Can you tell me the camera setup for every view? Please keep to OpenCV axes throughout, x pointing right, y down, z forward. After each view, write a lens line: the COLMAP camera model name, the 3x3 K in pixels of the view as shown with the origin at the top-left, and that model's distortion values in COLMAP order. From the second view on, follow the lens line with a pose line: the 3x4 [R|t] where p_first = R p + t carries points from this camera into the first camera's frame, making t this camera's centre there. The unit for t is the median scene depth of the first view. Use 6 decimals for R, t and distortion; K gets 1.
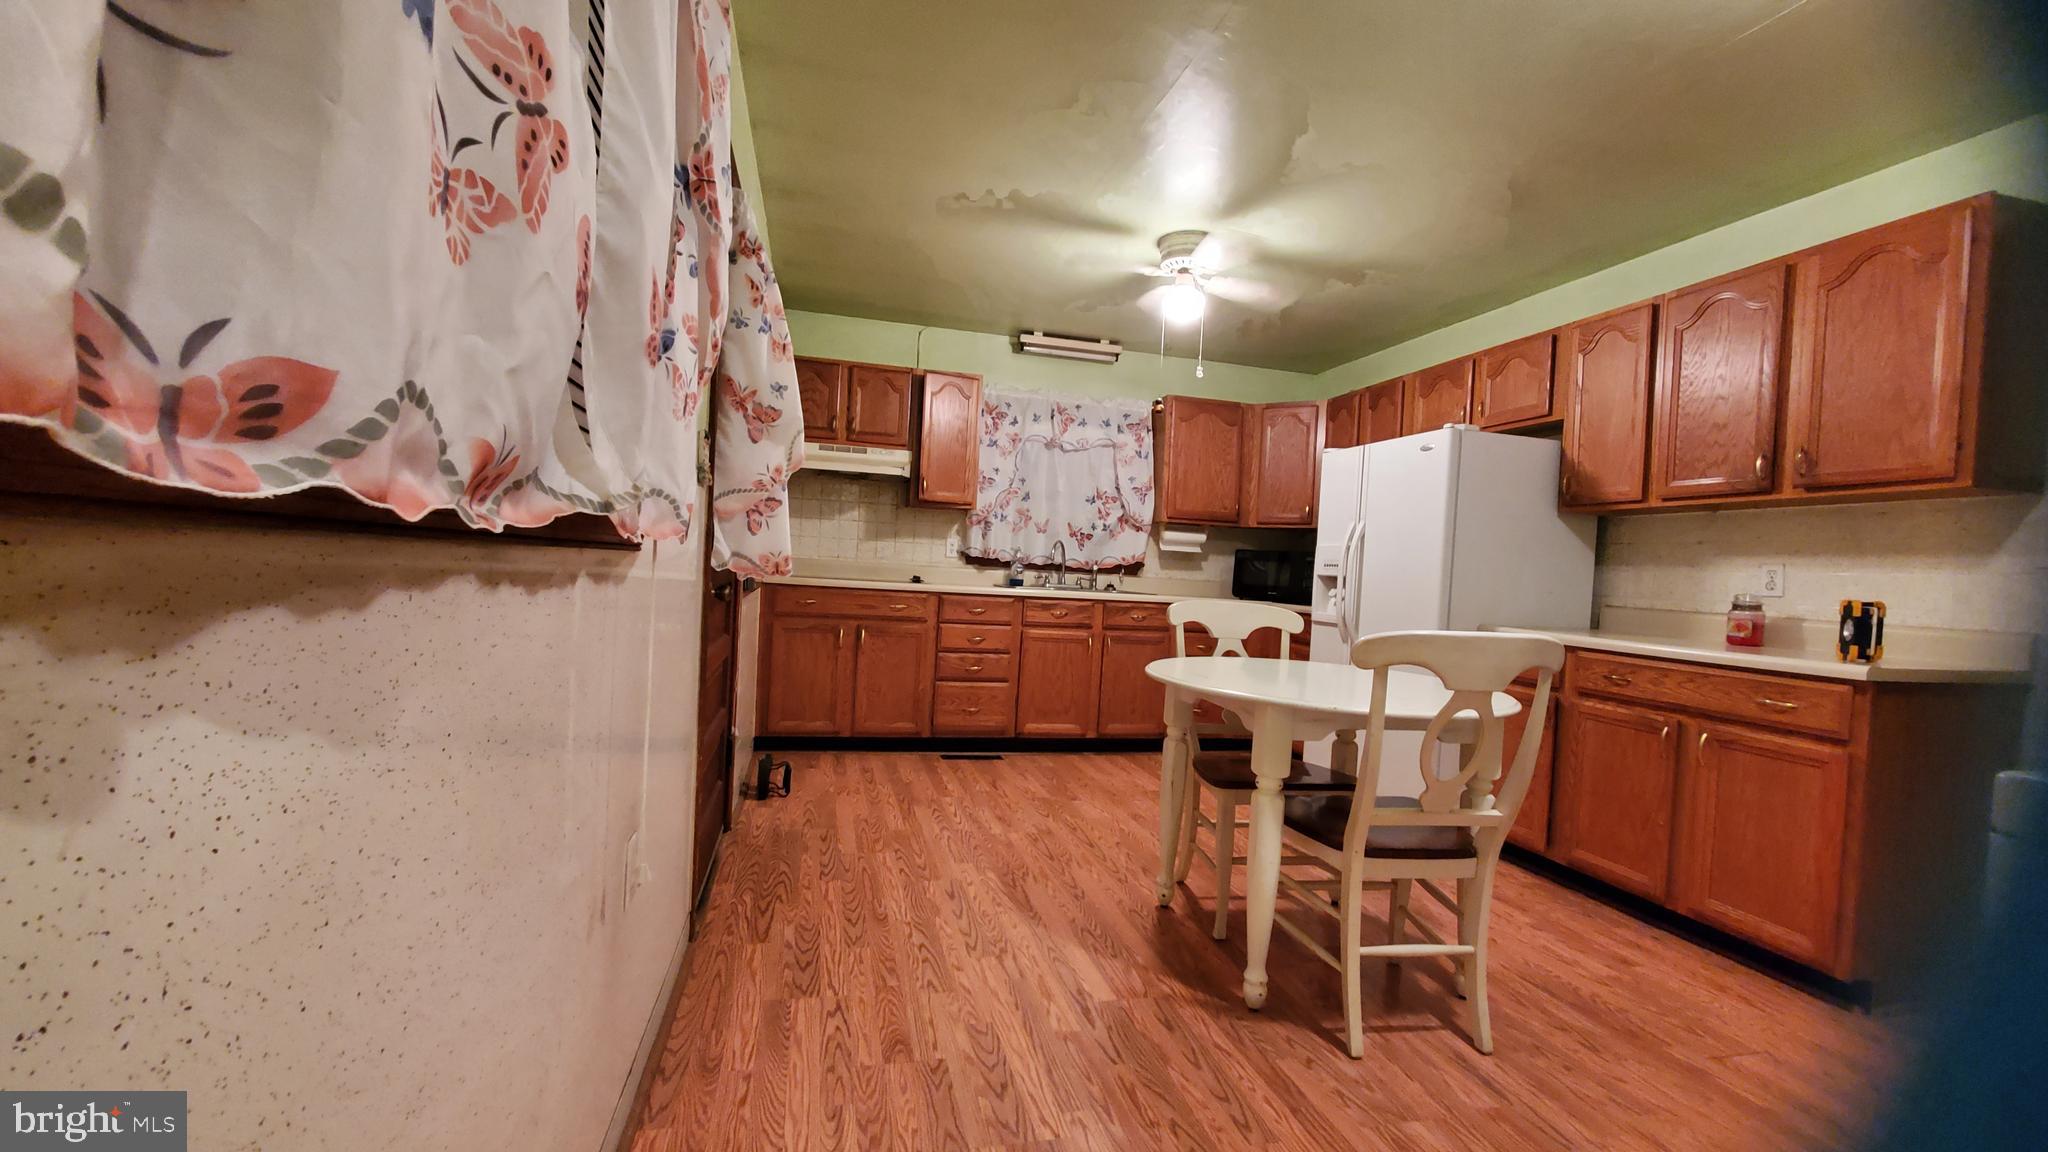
lens RADIAL K [[819.2, 0, 1015.5], [0, 819.2, 587.5], [0, 0, 1]] dist [0.000746, -0.000008]
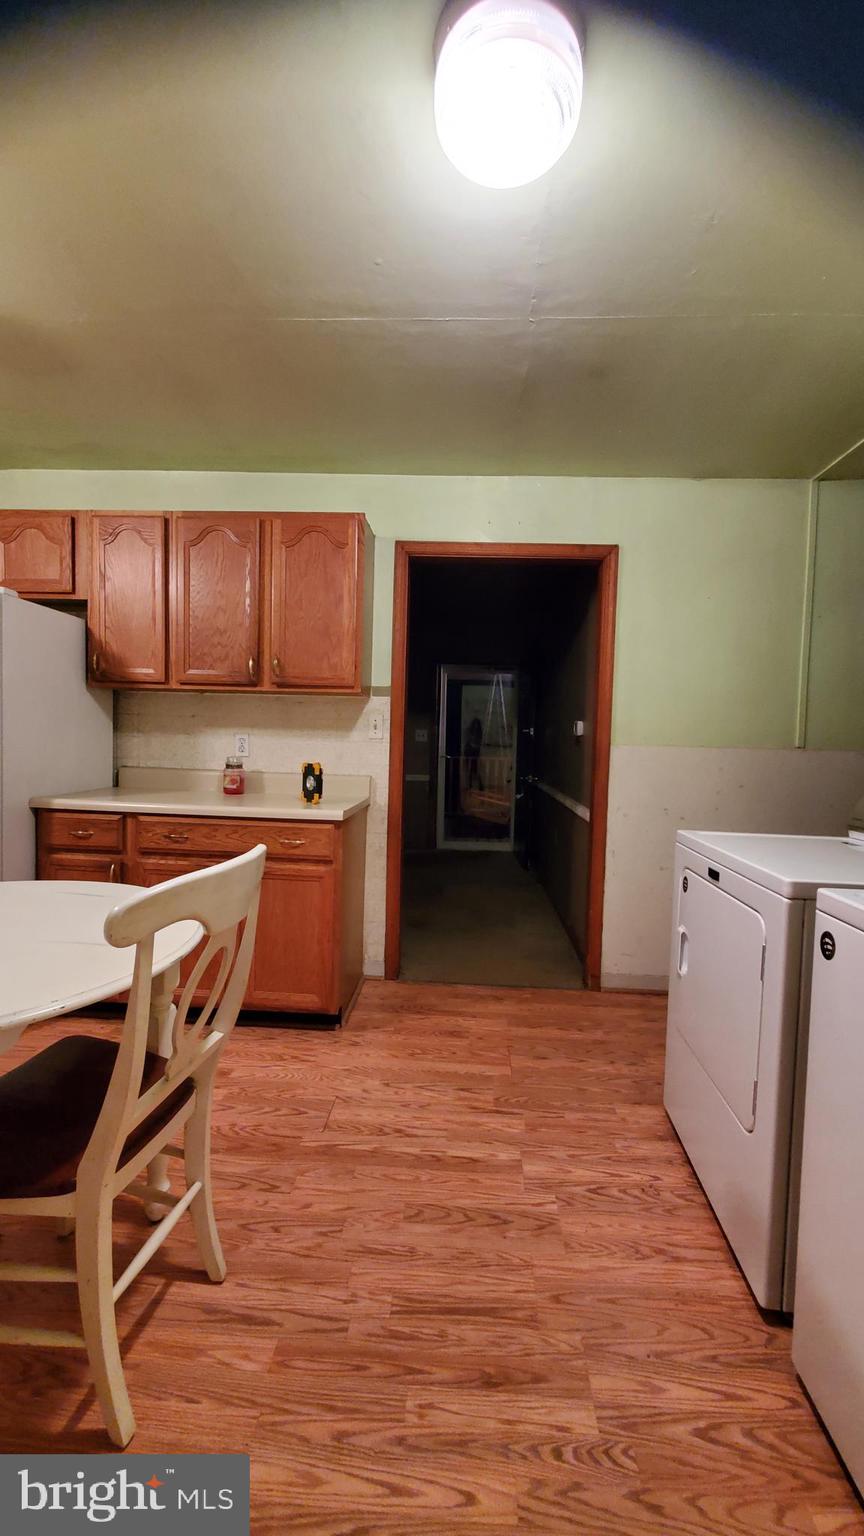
lens RADIAL K [[614.4, 0, 441.5], [0, 614.4, 772.0], [0, 0, 1]] dist [0.000746, -0.000008]
pose [[0.292765, -0.089230, 0.952012, 0.008723], [0.005701, 0.995782, 0.091579, -0.049074], [-0.956167, -0.021383, 0.292039, 0.305416]]
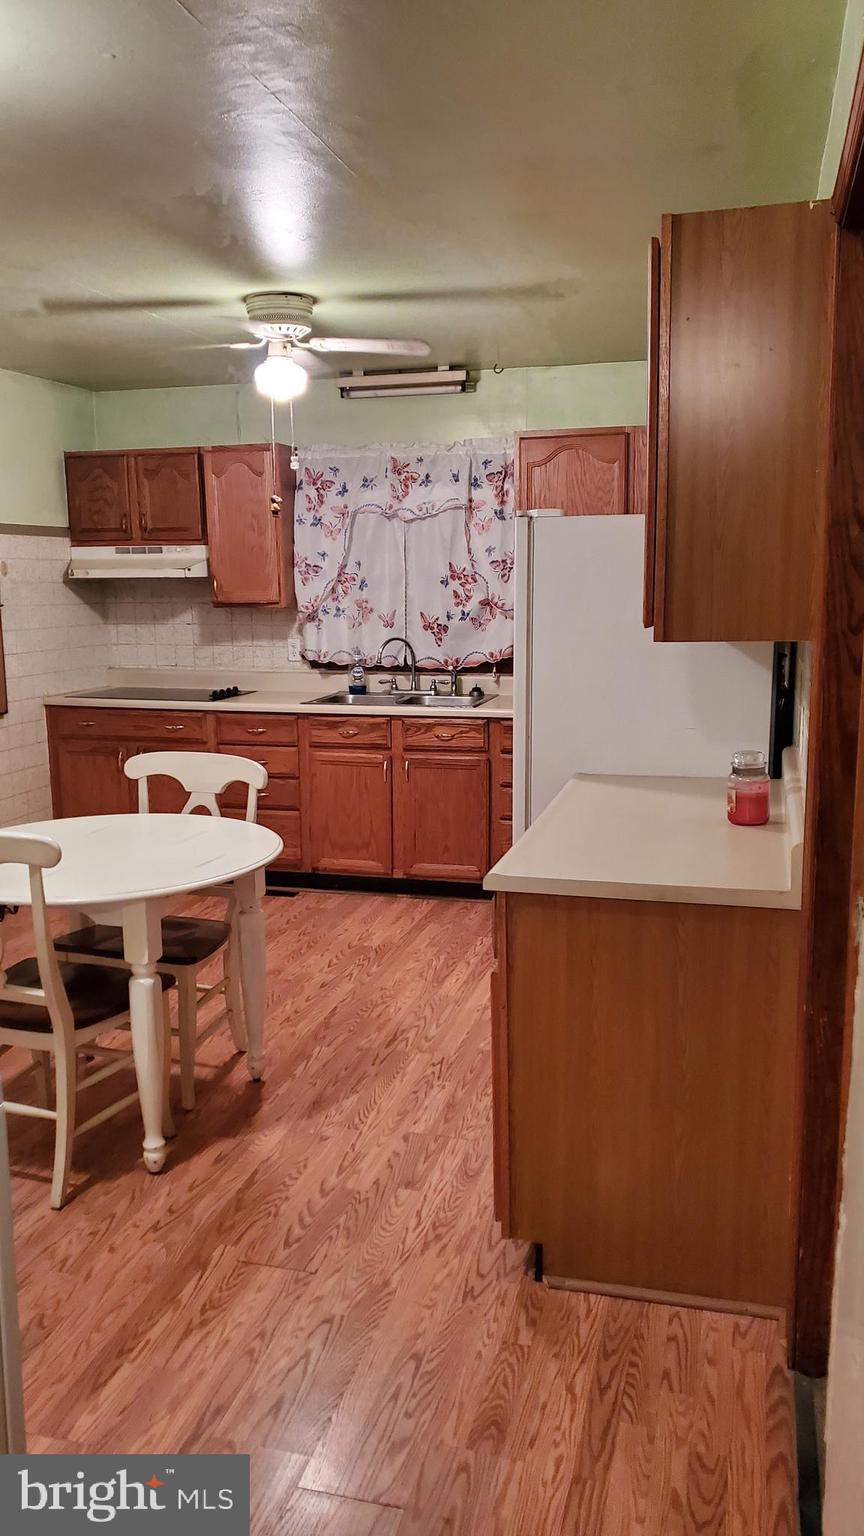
lens RADIAL K [[1187.2, 0, 437.1], [0, 1187.2, 798.2], [0, 0, 1]] dist [0.068420, -0.101005]
pose [[0.870241, 0.032002, -0.491586, 0.977976], [0.043710, 0.988936, 0.141759, -0.093938], [0.490683, -0.144852, 0.859213, -0.020497]]
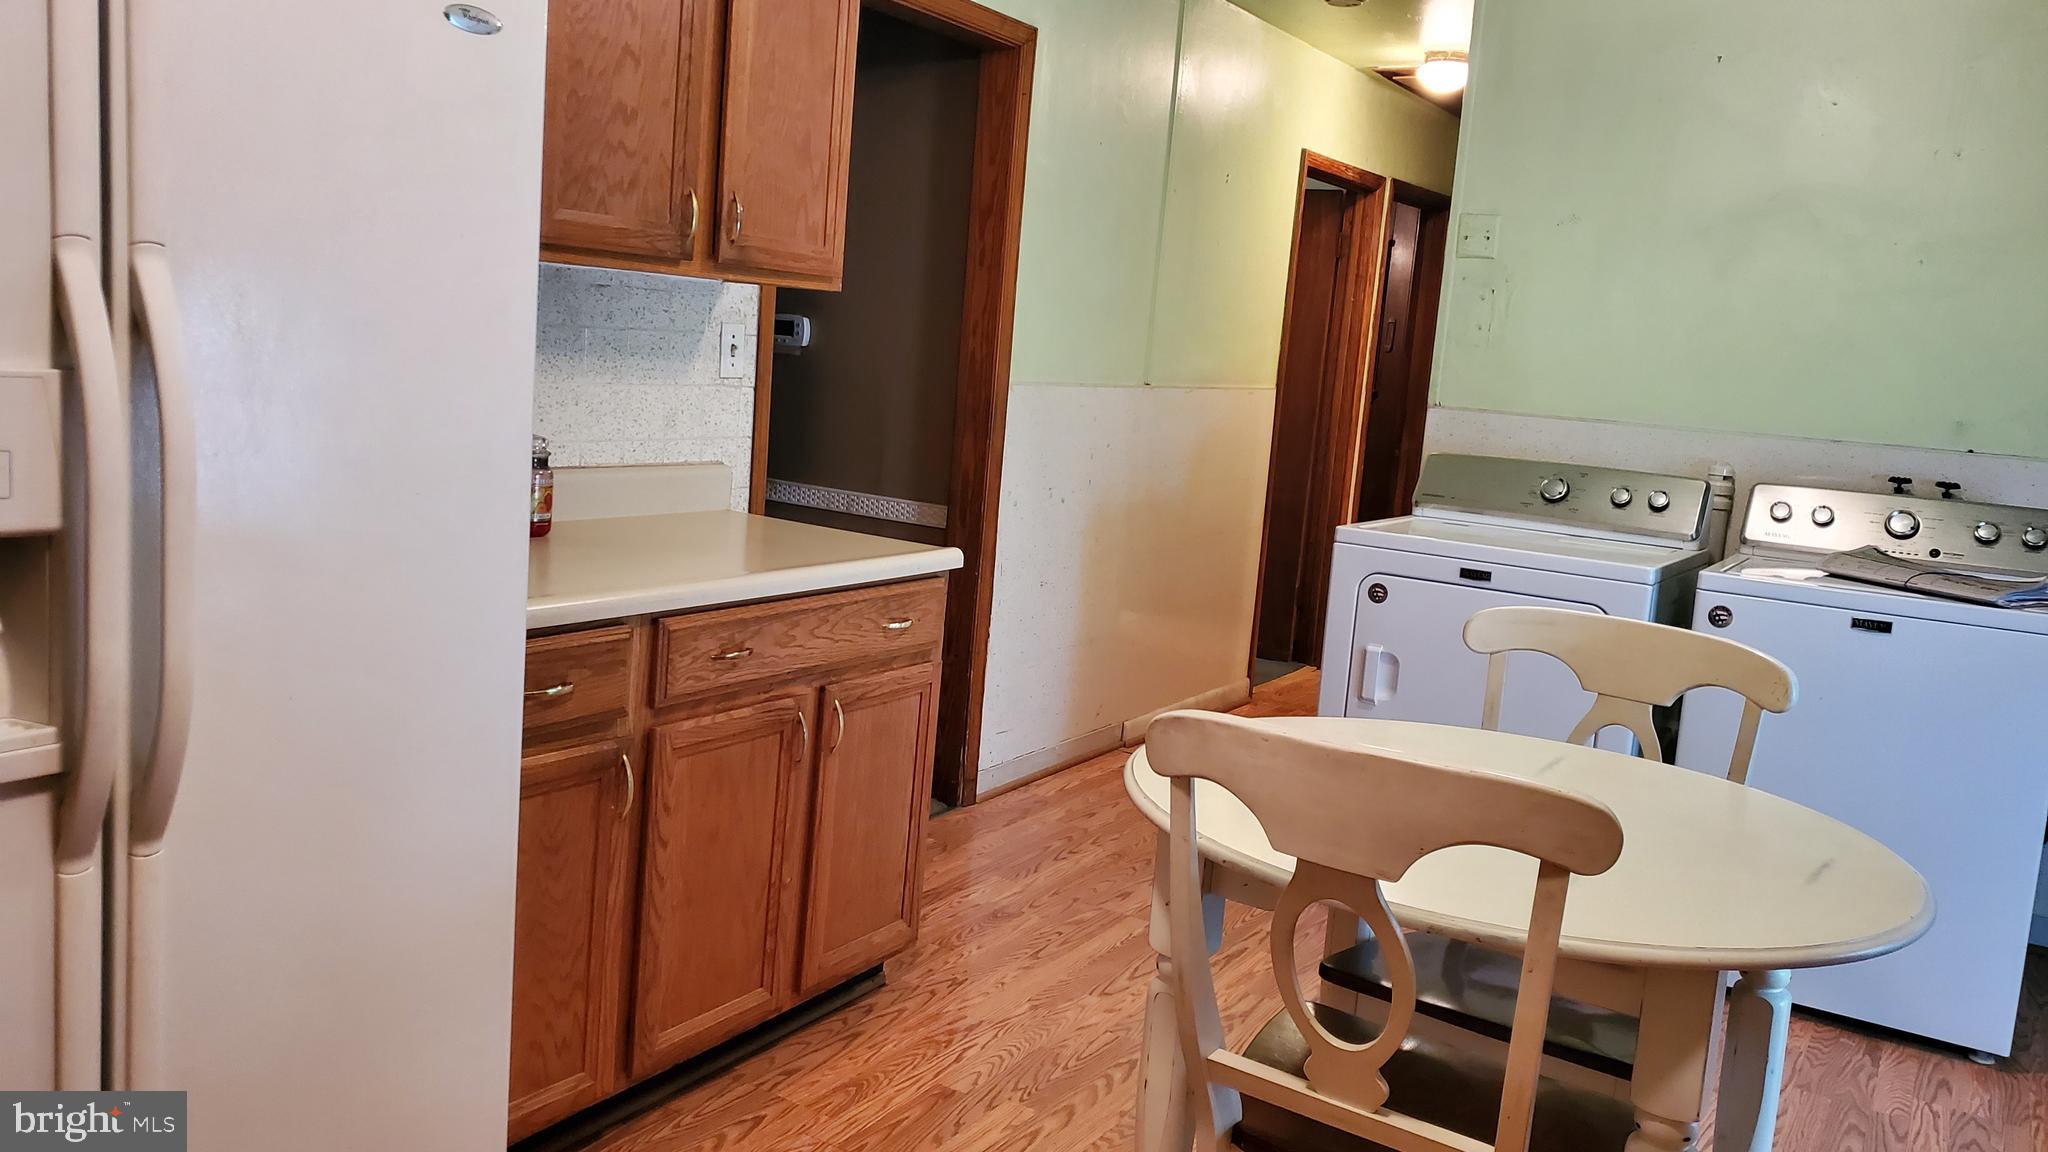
lens RADIAL K [[1583.0, 0, 1020.1], [0, 1583.0, 561.1], [0, 0, 1]] dist [0.068420, -0.101005]
pose [[-0.692645, -0.206880, 0.690973, -0.020467], [-0.099305, 0.976212, 0.192738, -0.115115], [-0.714410, 0.064882, -0.696713, 1.239405]]
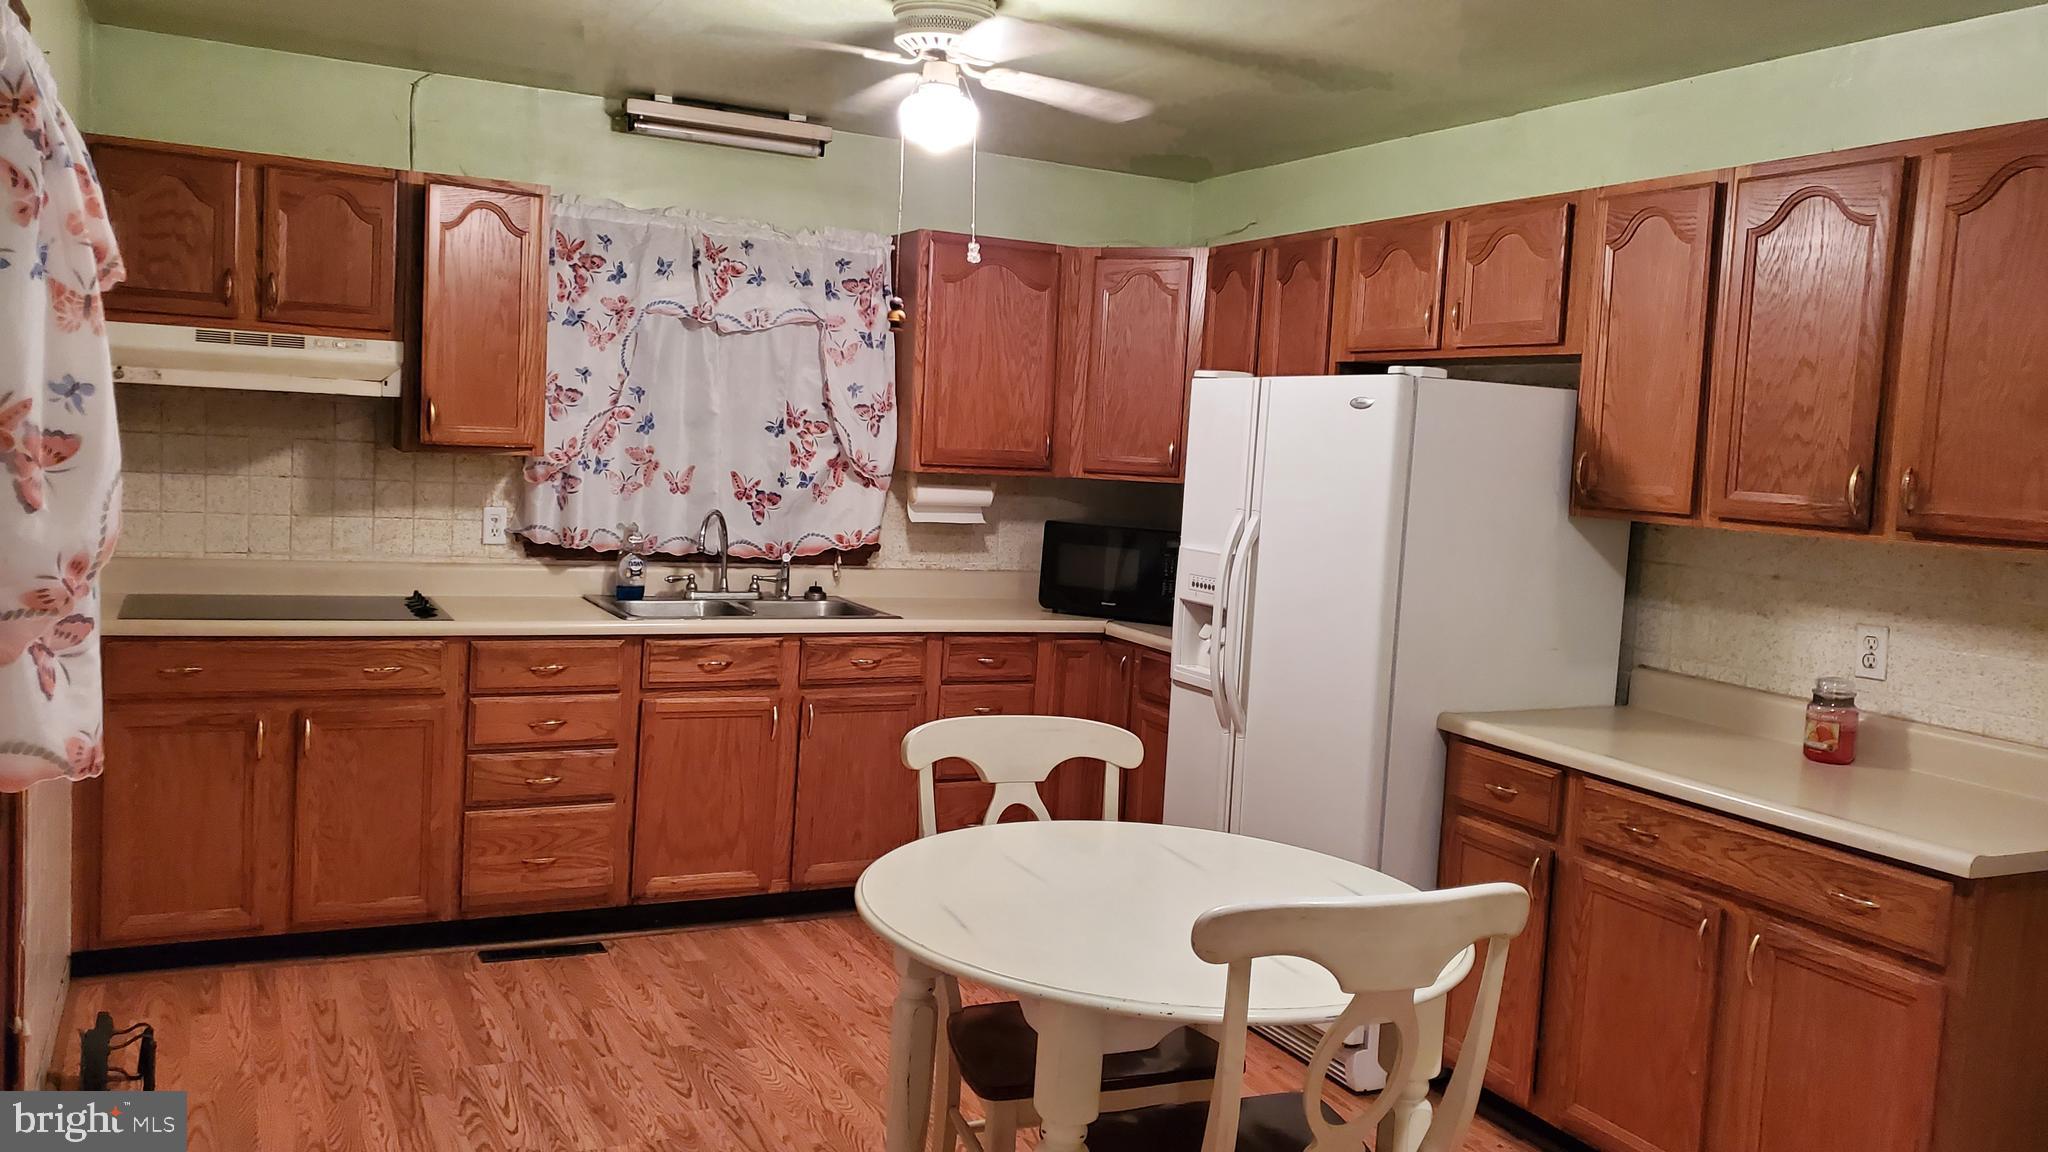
lens RADIAL K [[1583.0, 0, 1000.0], [0, 1583.0, 568.6], [0, 0, 1]] dist [0.068420, -0.101005]
pose [[0.976709, -0.016899, 0.213900, 0.021478], [0.001100, 0.997275, 0.073765, -0.137008], [-0.214563, -0.071812, 0.974067, -0.024810]]
